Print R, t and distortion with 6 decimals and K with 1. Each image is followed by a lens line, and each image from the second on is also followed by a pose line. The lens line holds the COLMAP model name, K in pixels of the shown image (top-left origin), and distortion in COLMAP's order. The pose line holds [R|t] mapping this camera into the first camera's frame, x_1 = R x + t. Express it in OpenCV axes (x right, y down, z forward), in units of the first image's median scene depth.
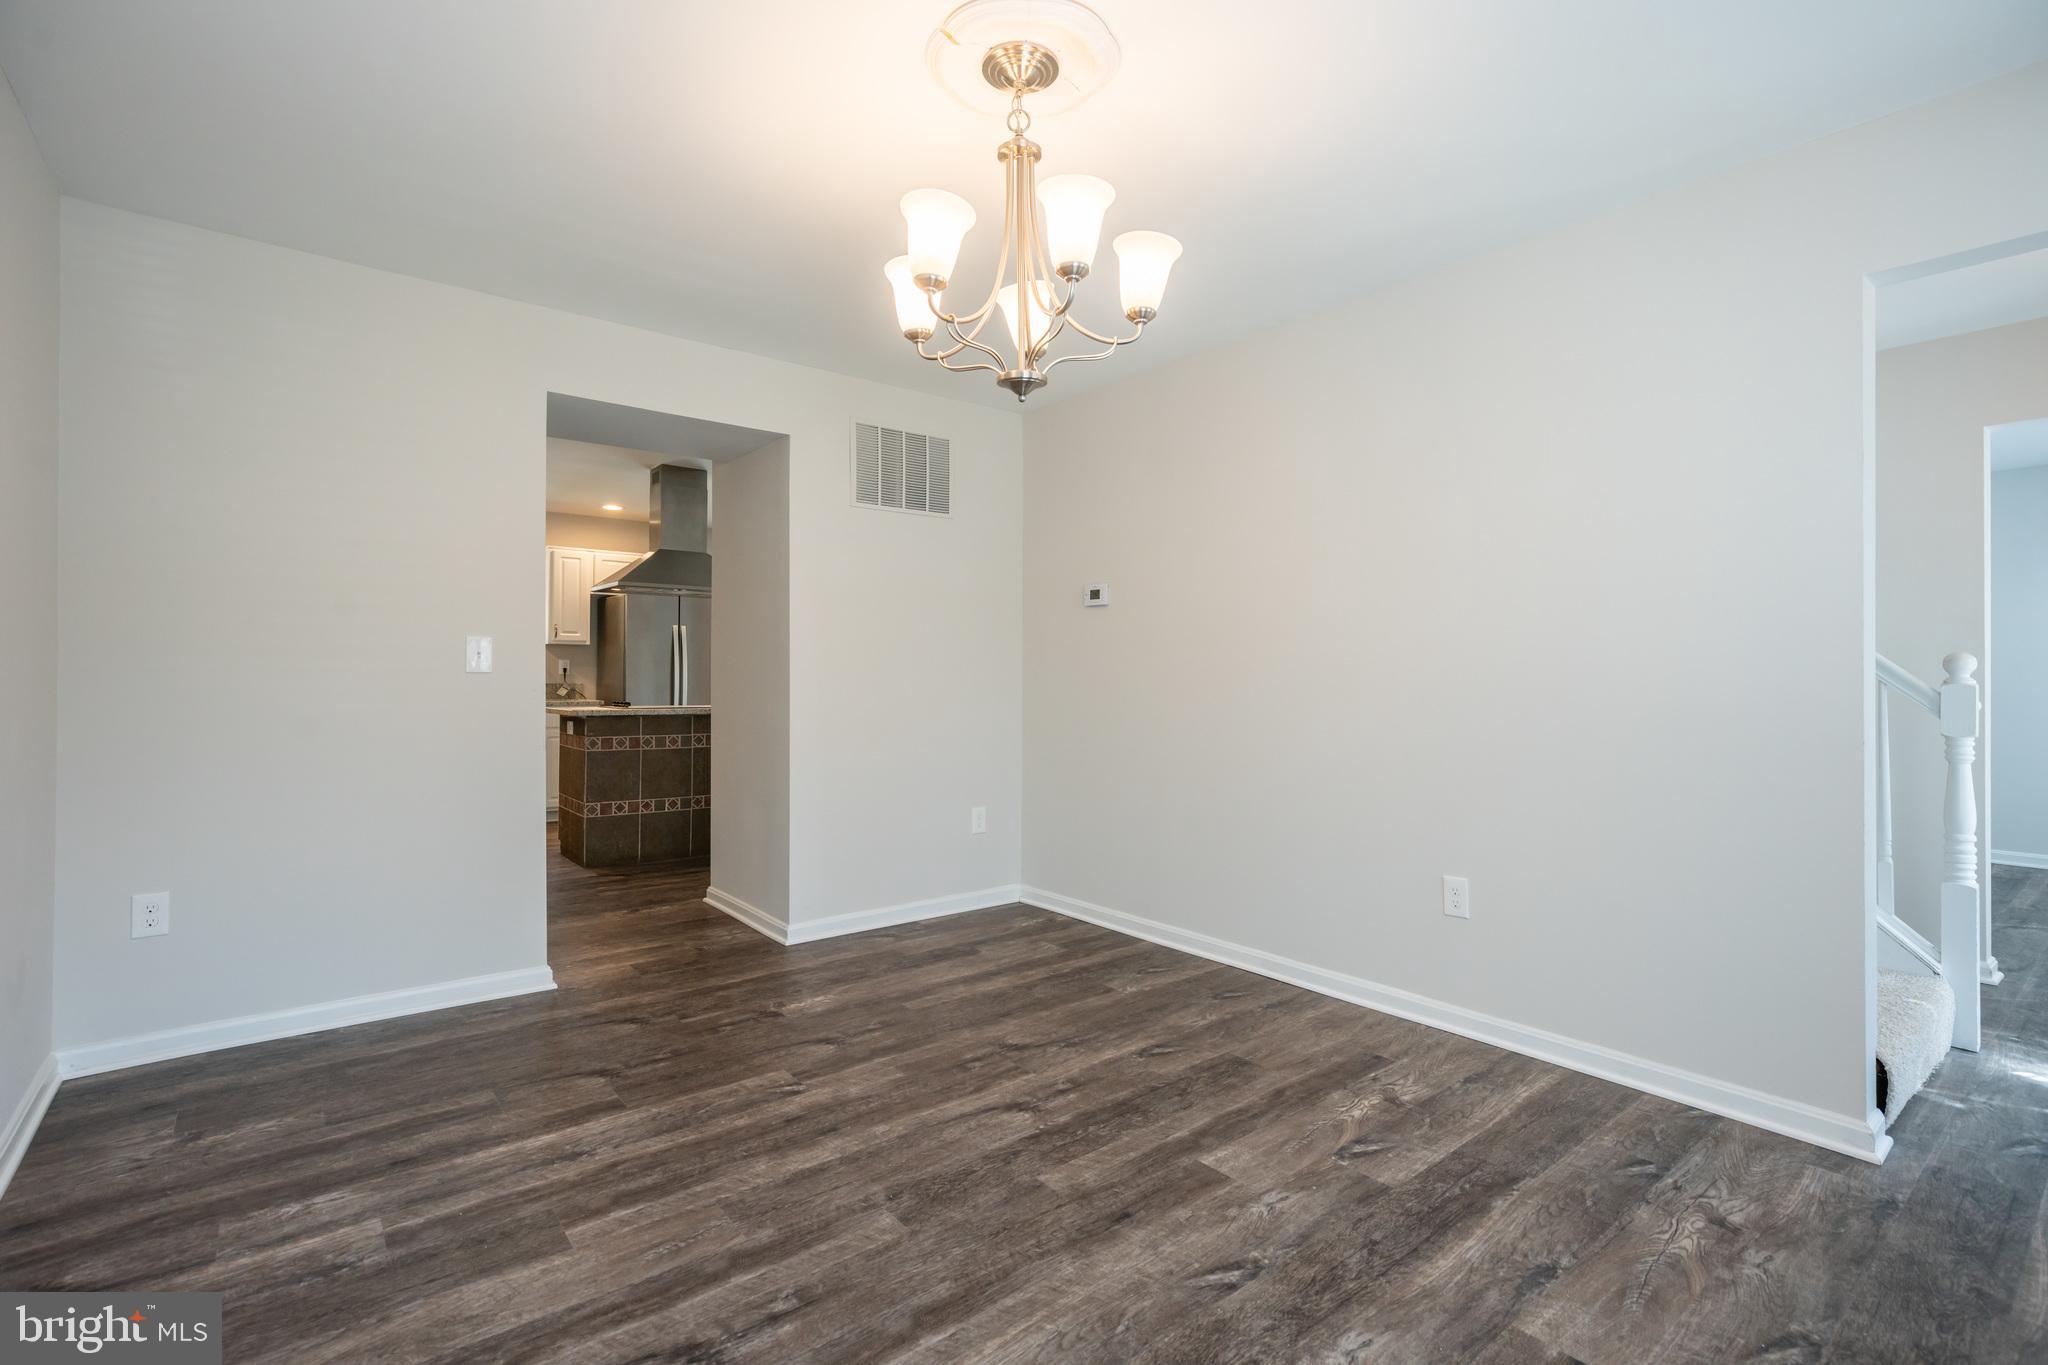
lens RADIAL K [[948.5, 0, 1019.0], [0, 948.5, 676.1], [0, 0, 1]] dist [-0.006244, 0.007114]
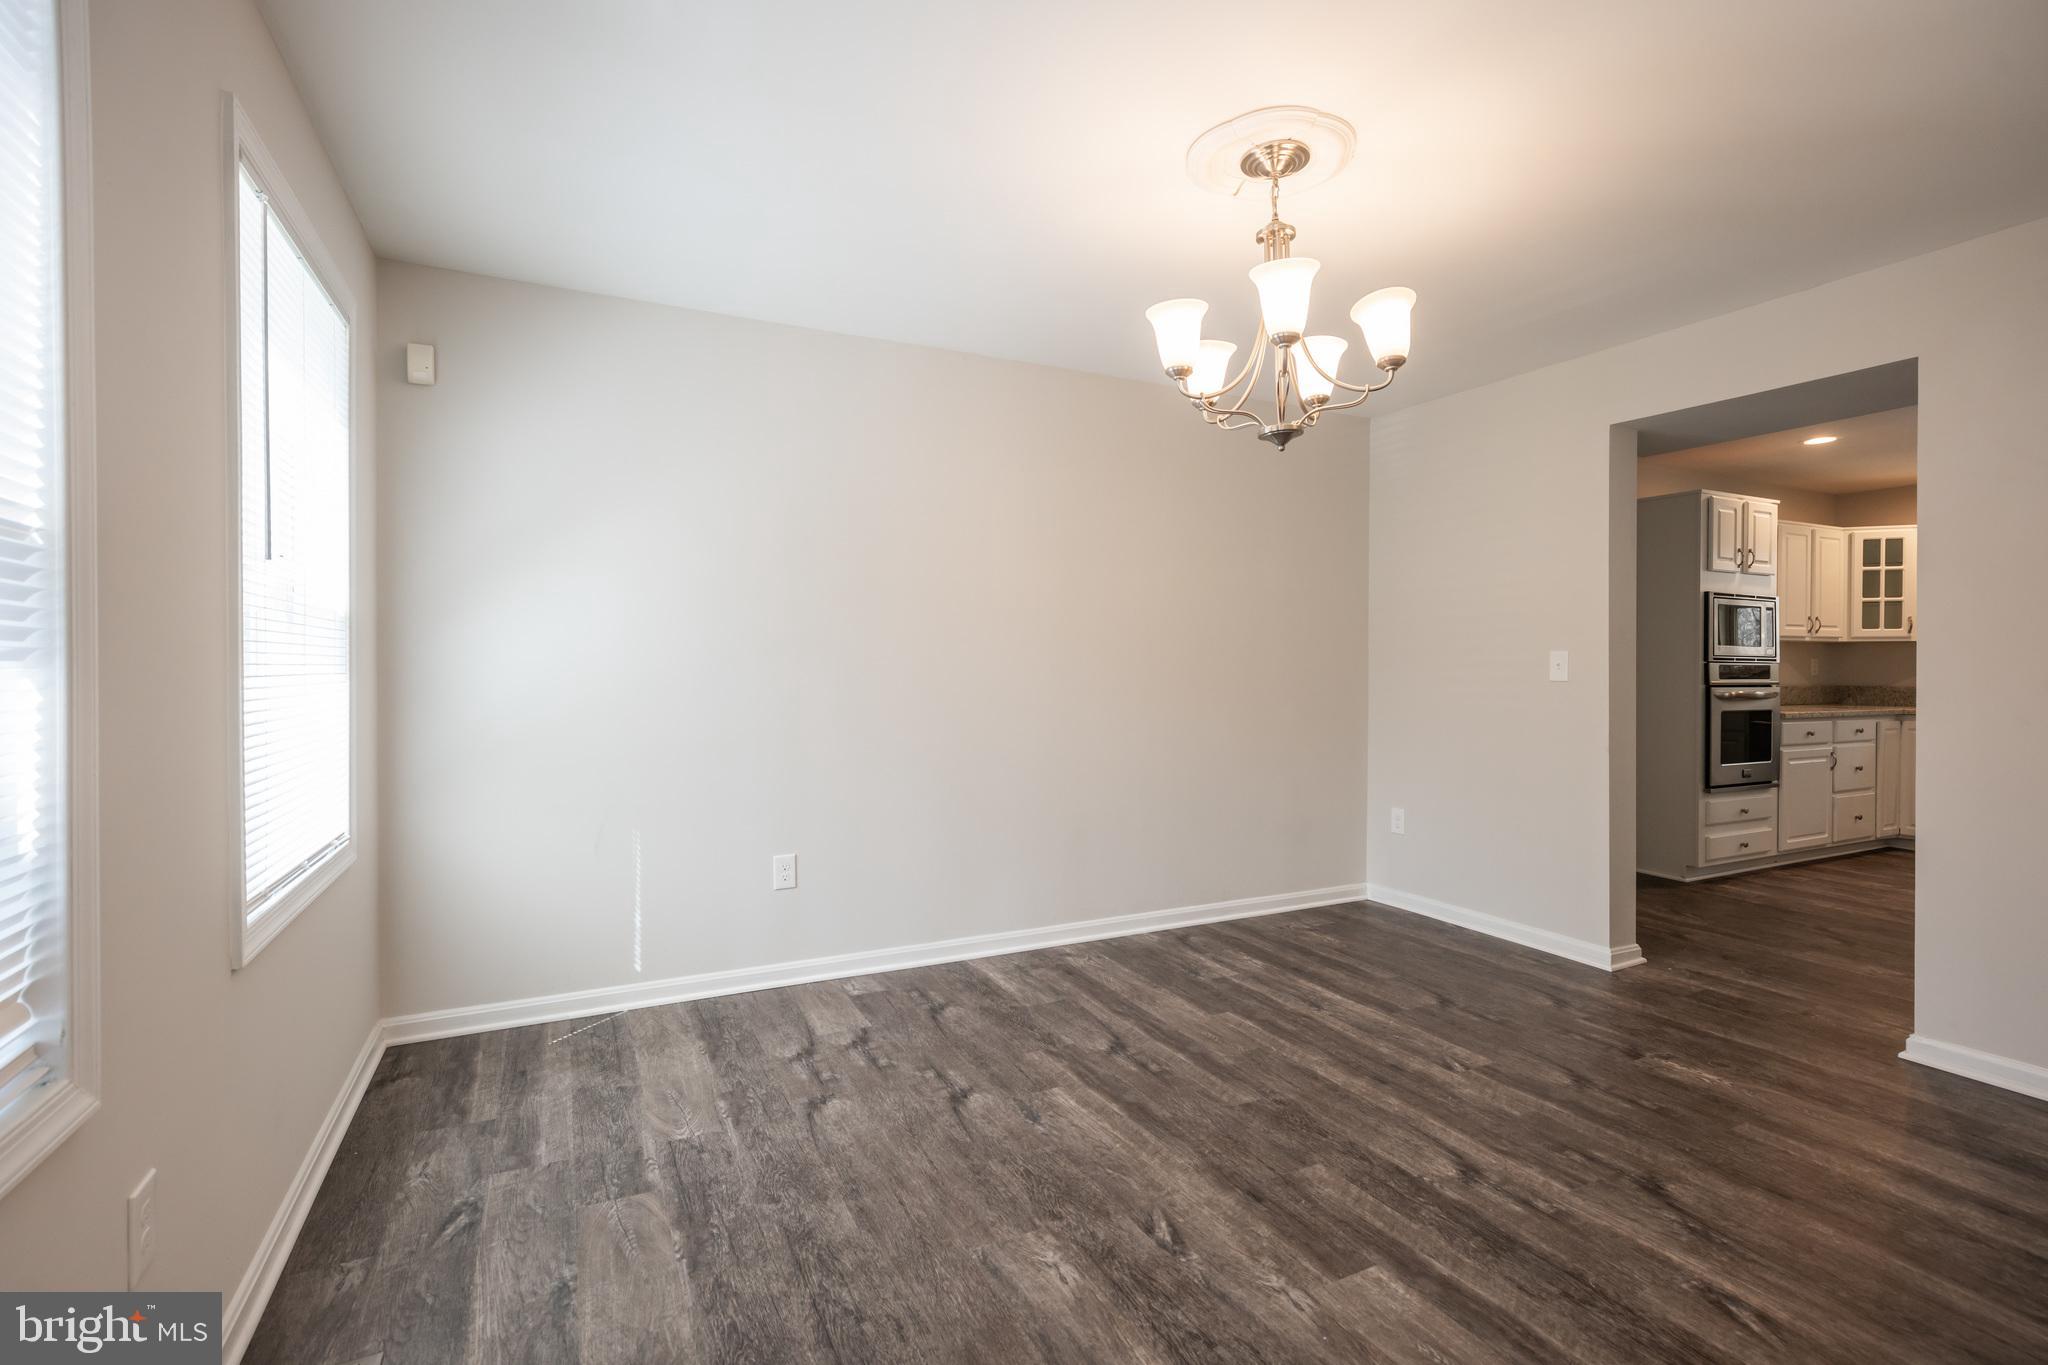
lens RADIAL K [[926.2, 0, 1029.6], [0, 926.2, 675.3], [0, 0, 1]] dist [-0.001814, 0.000716]
pose [[-0.208018, 0.006119, -0.978106, 1.060558], [-0.003673, 0.999968, 0.007037, -0.028316], [0.978118, 0.005056, -0.207989, 0.856275]]
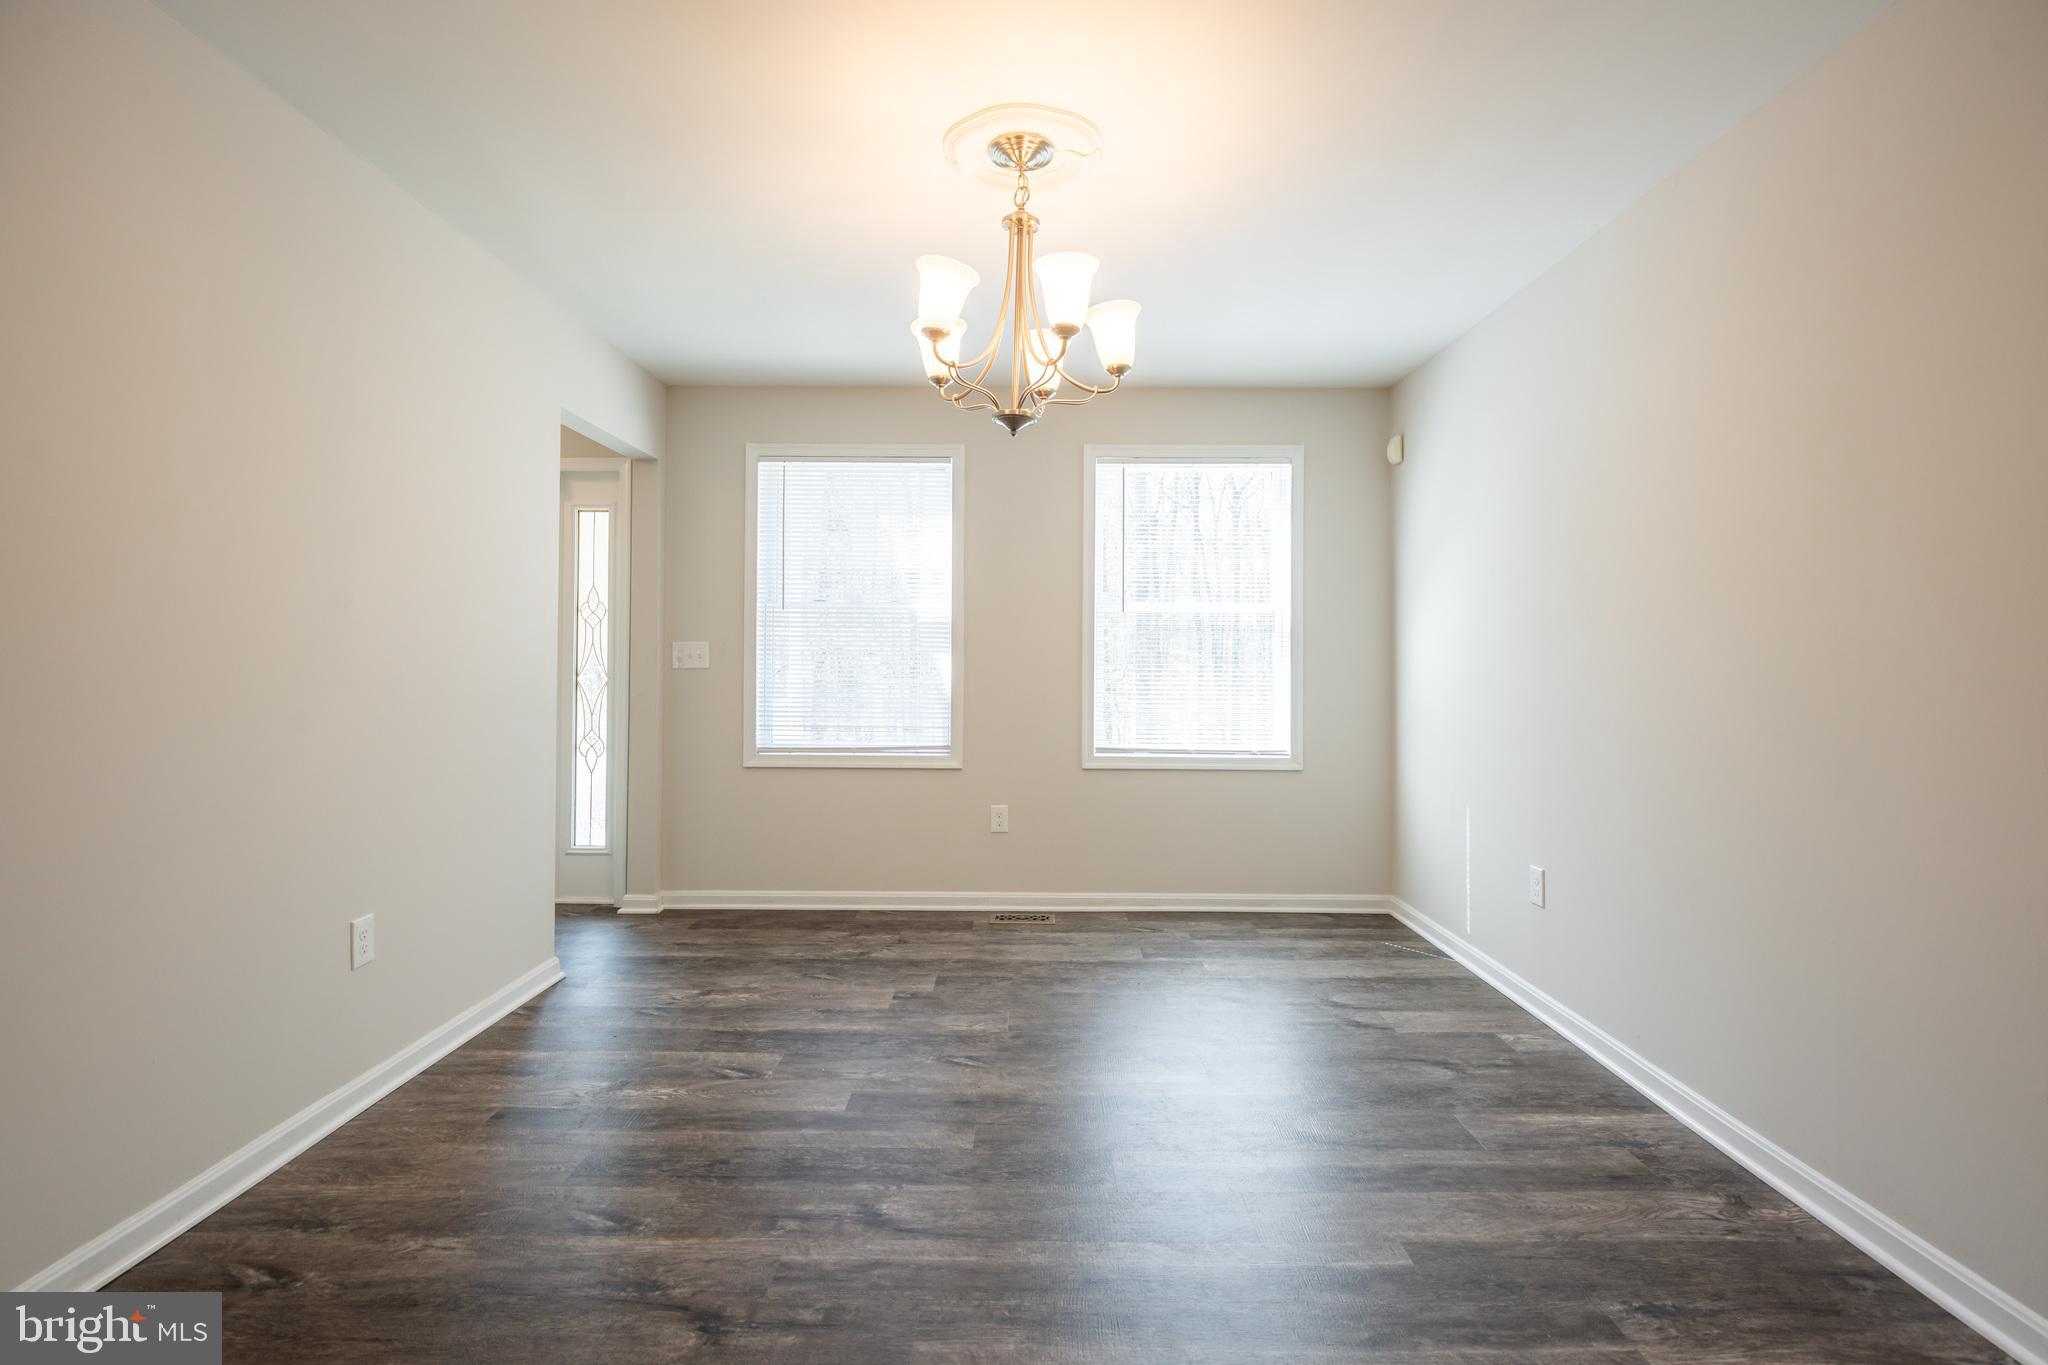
lens RADIAL K [[951.9, 0, 1027.6], [0, 951.9, 654.9], [0, 0, 1]] dist [-0.000936, 0.000182]
pose [[-0.780650, -0.004192, 0.624954, -0.665897], [-0.007329, 0.999970, -0.002448, -0.021077], [-0.624925, -0.006491, -0.780658, 1.721681]]
